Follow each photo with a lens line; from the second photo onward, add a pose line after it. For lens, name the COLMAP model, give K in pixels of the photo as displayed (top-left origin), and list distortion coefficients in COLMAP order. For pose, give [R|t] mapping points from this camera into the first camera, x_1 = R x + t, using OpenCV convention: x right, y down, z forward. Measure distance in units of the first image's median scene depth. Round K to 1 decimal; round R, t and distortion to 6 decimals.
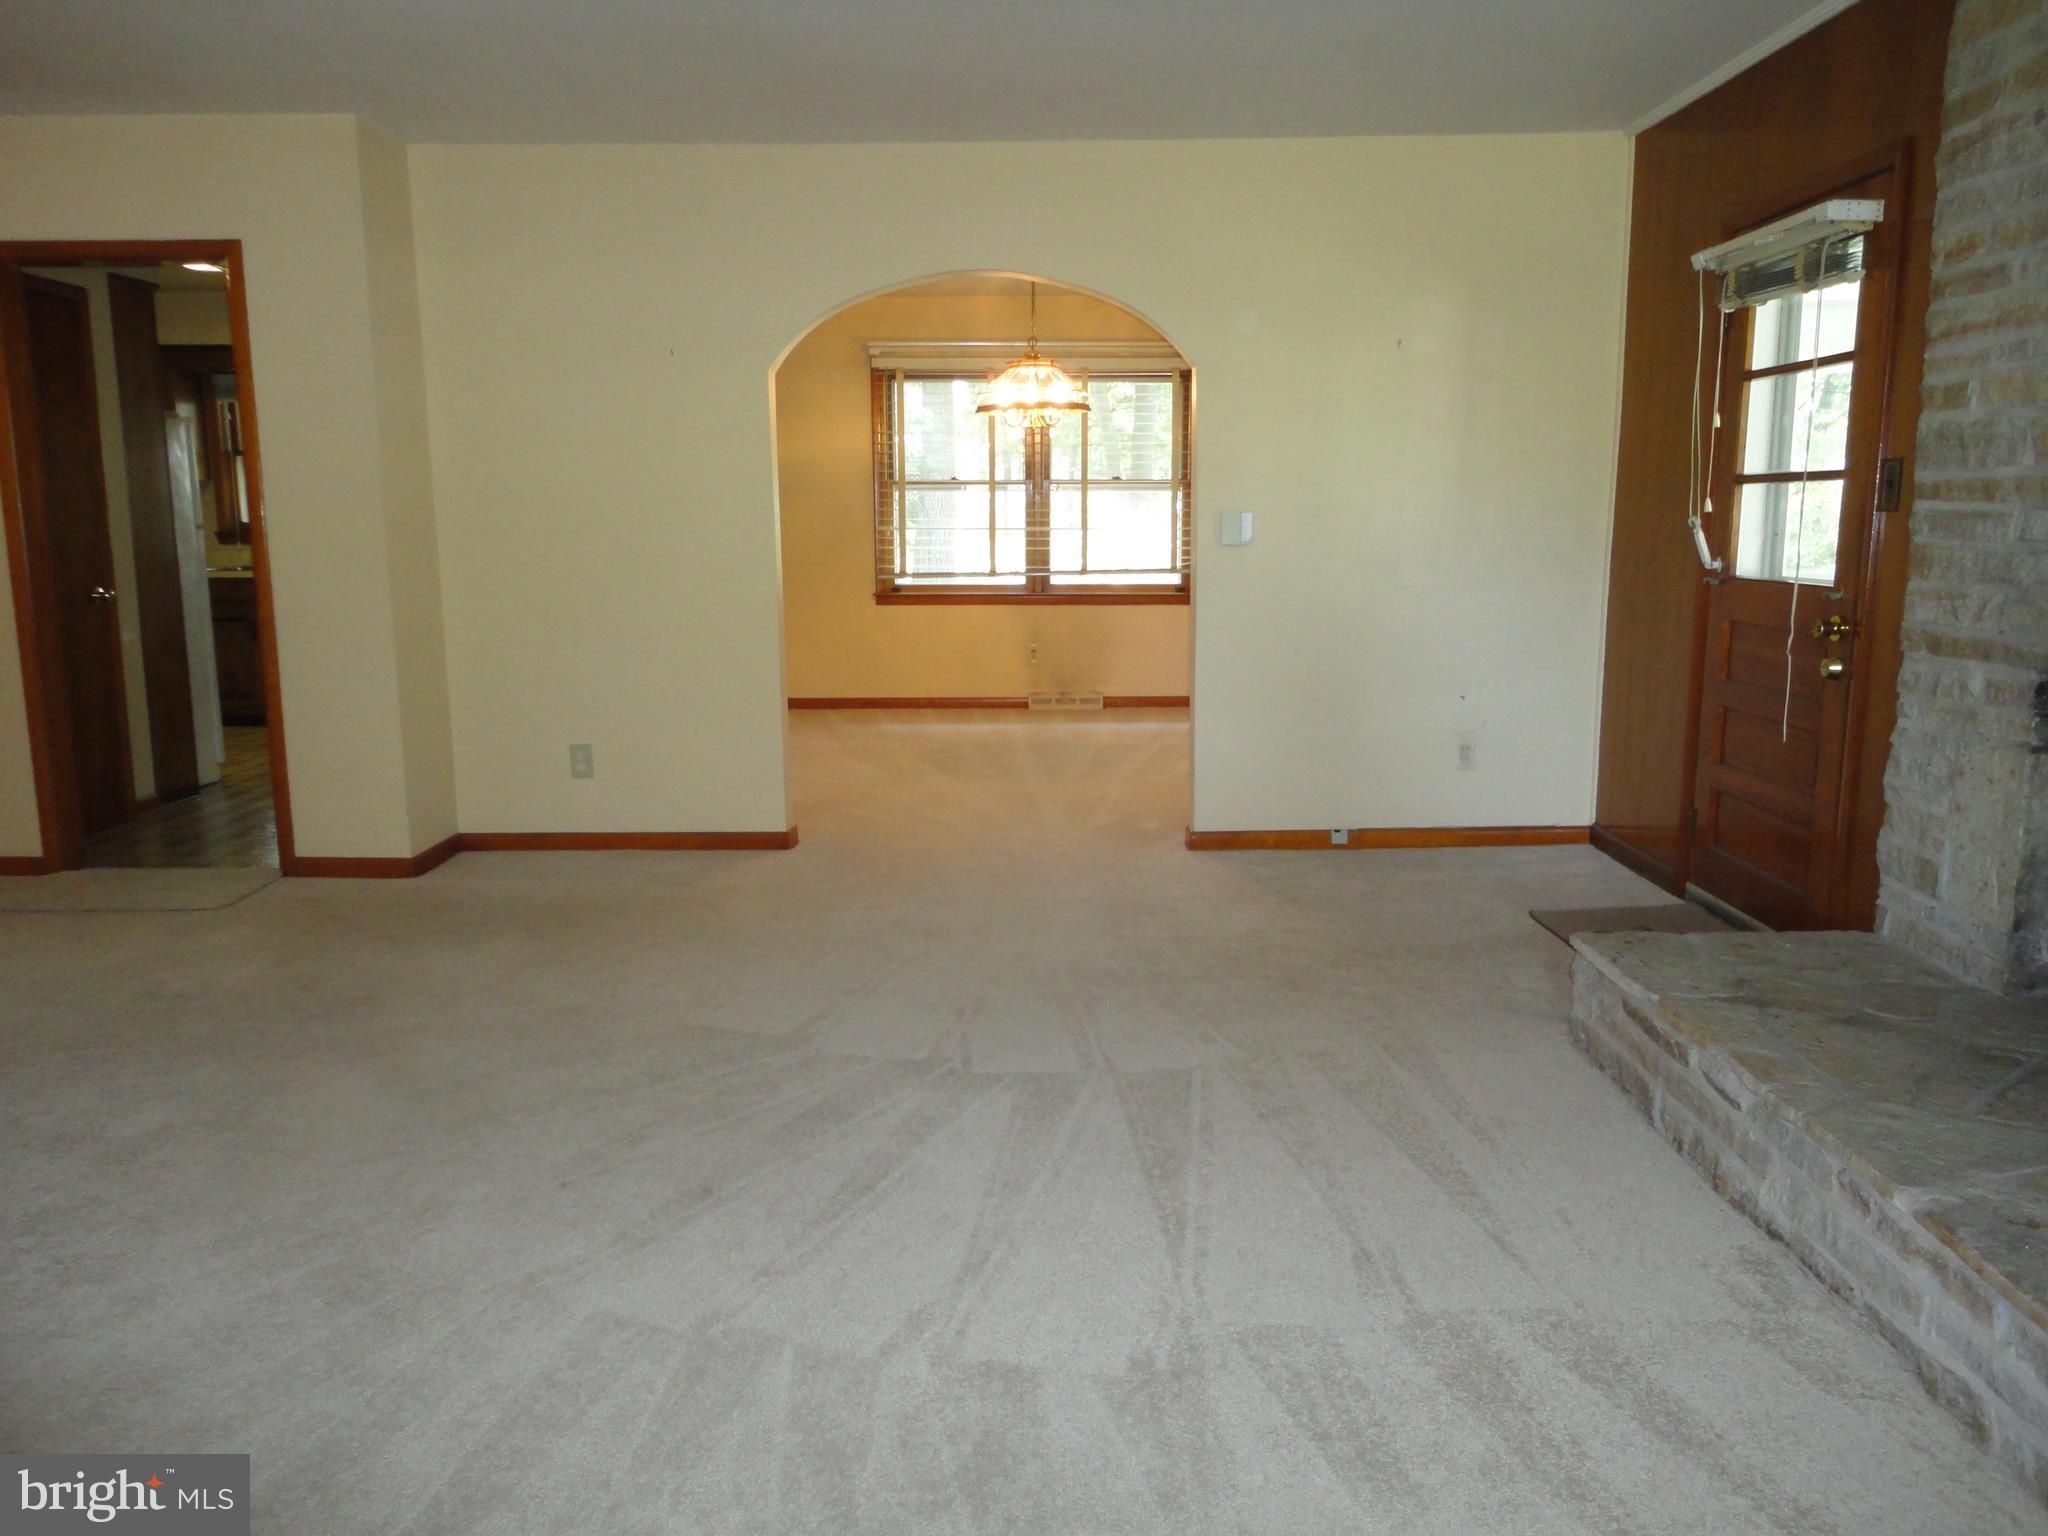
lens RADIAL K [[1486.7, 0, 1027.7], [0, 1486.7, 751.4], [0, 0, 1]] dist [-0.000761, 0.001253]
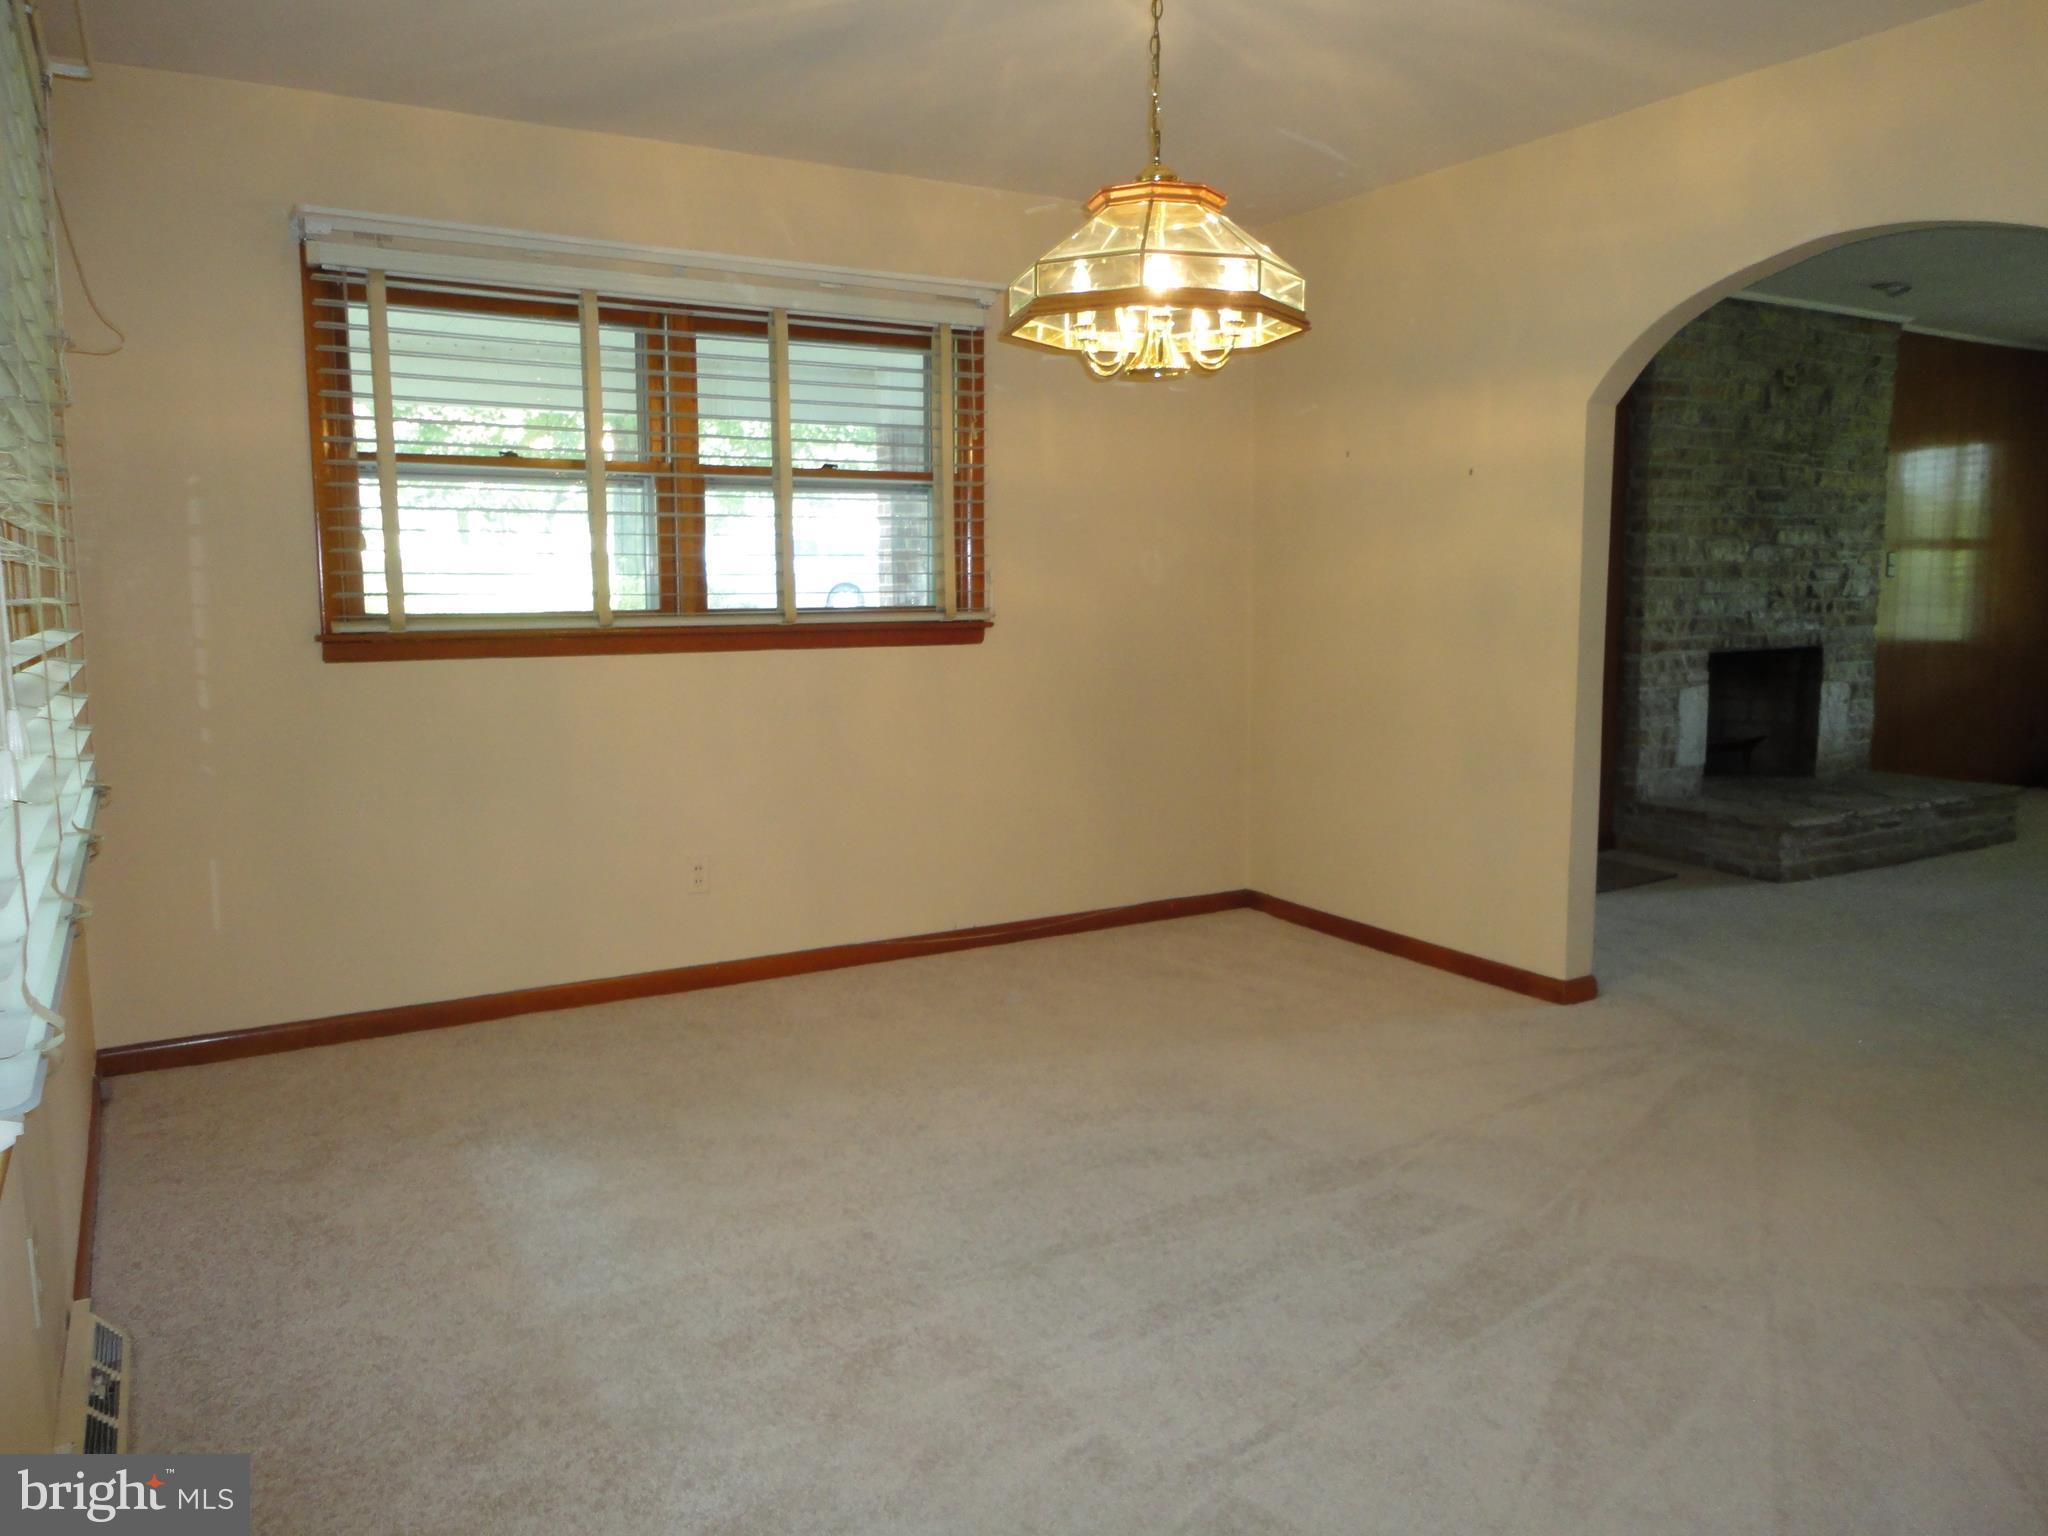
lens RADIAL K [[1486.7, 0, 1035.6], [0, 1486.7, 755.7], [0, 0, 1]] dist [-0.000761, 0.001253]
pose [[-0.507212, -0.090942, 0.857010, -0.743167], [0.149754, 0.969989, 0.191561, -0.462677], [-0.848710, 0.225503, -0.478371, 2.841715]]
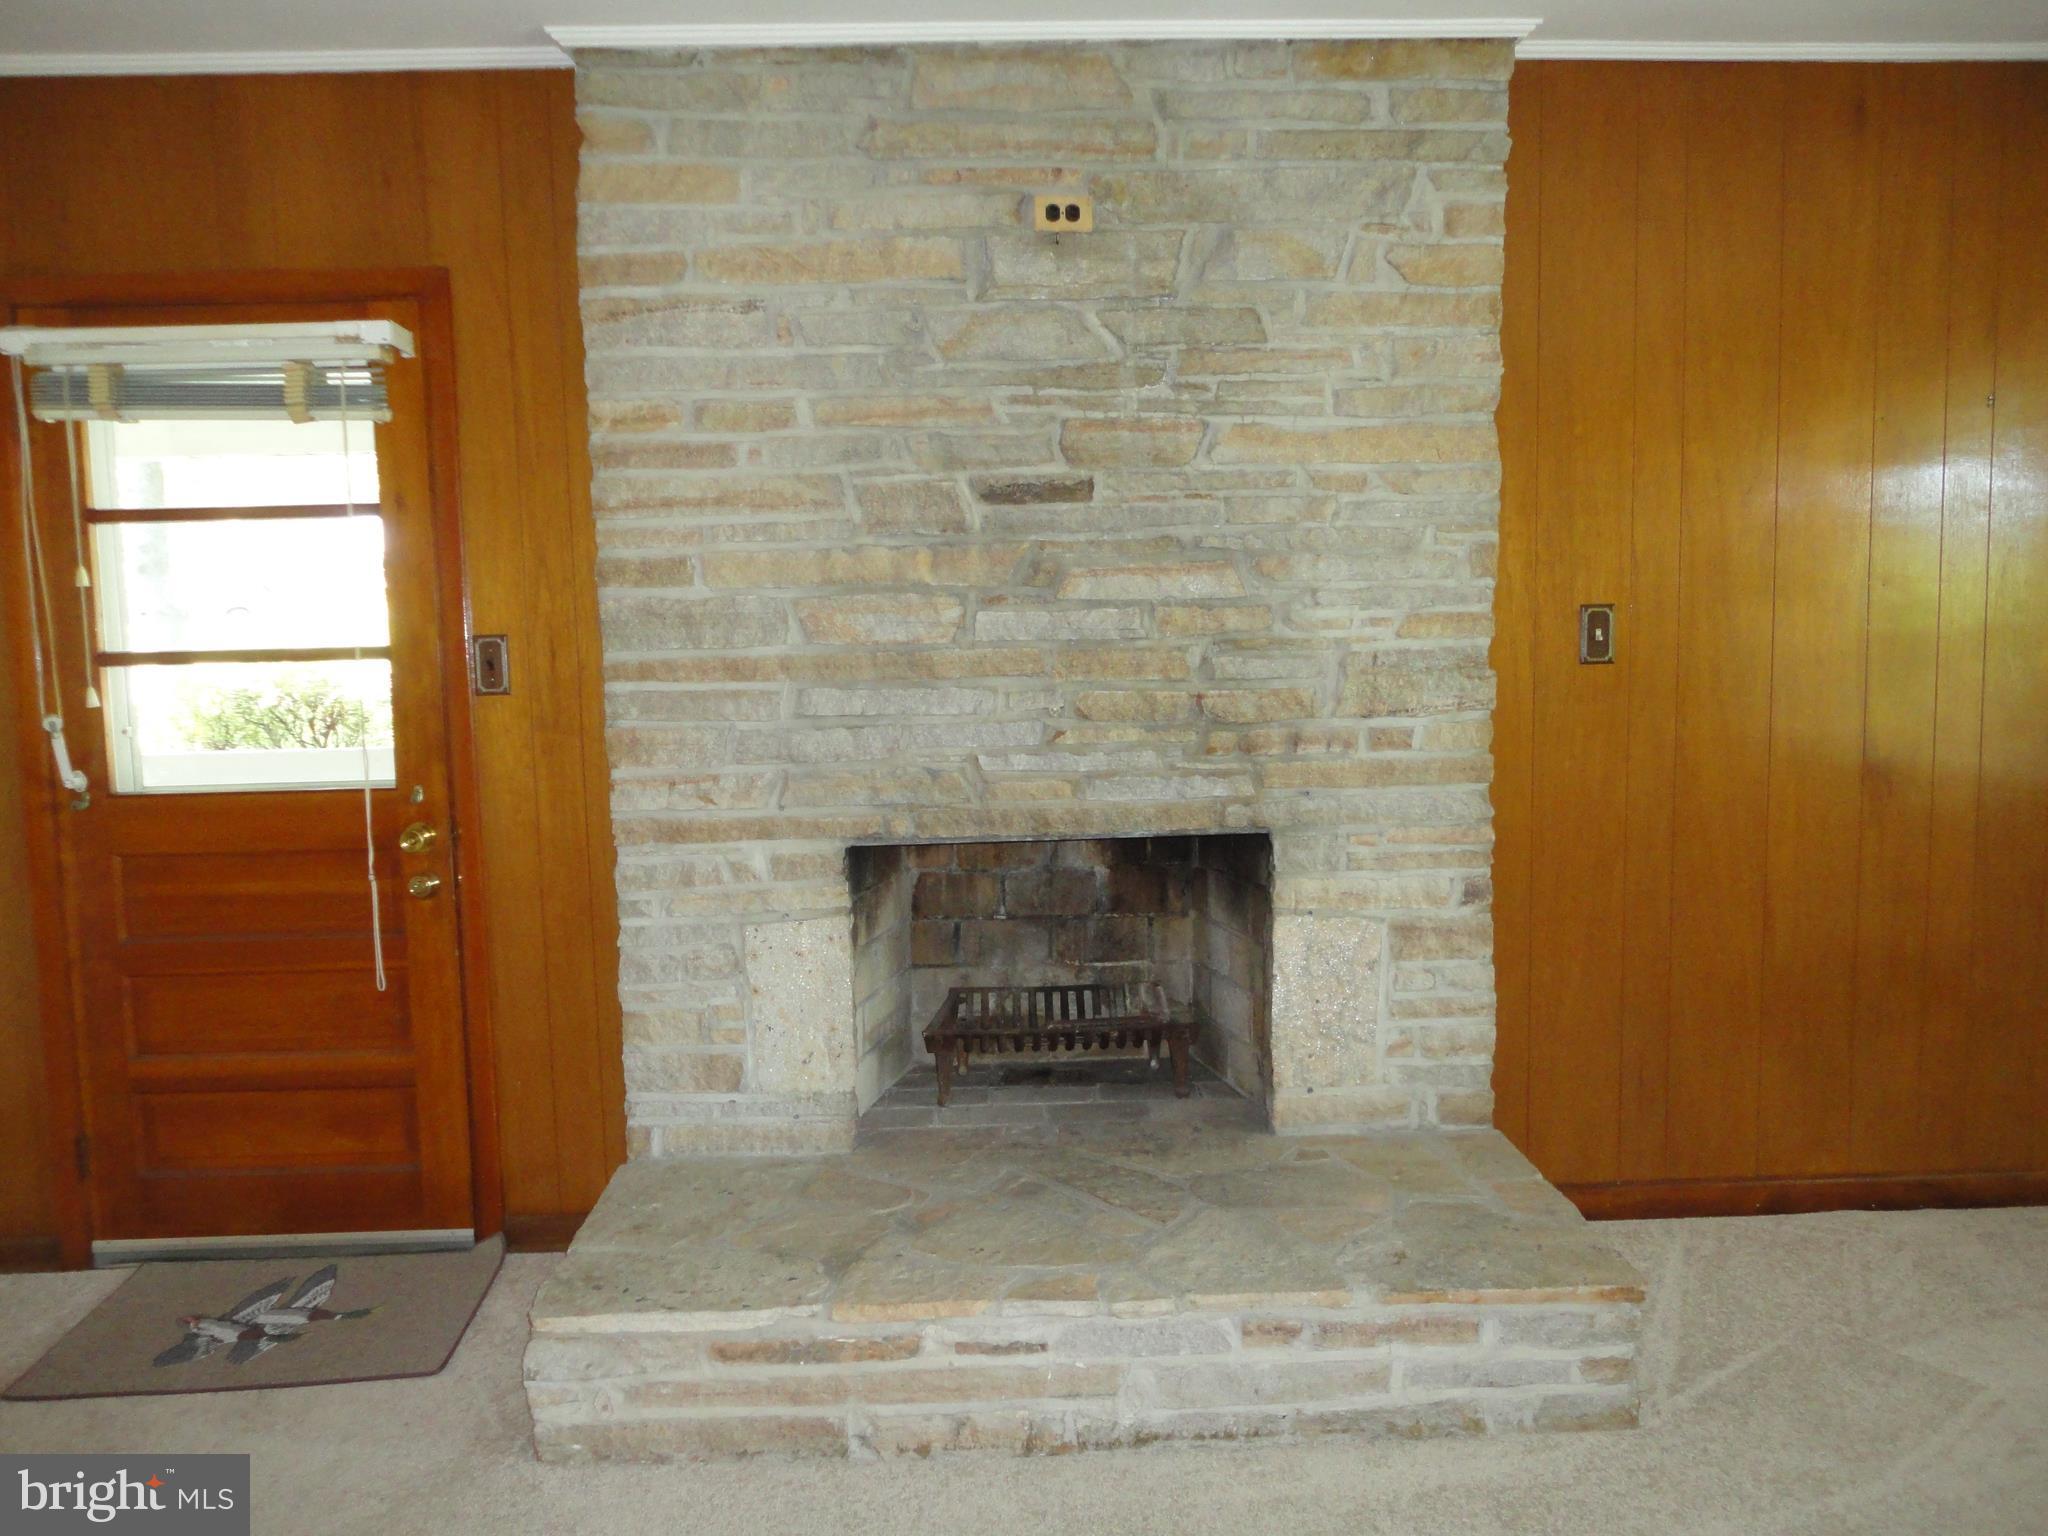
lens RADIAL K [[1486.7, 0, 1012.7], [0, 1486.7, 759.2], [0, 0, 1]] dist [-0.000761, 0.001253]
pose [[-0.022514, -0.089679, 0.995716, -0.336653], [0.182940, 0.978783, 0.092290, -0.171215], [-0.982866, 0.184234, -0.005630, 0.818860]]
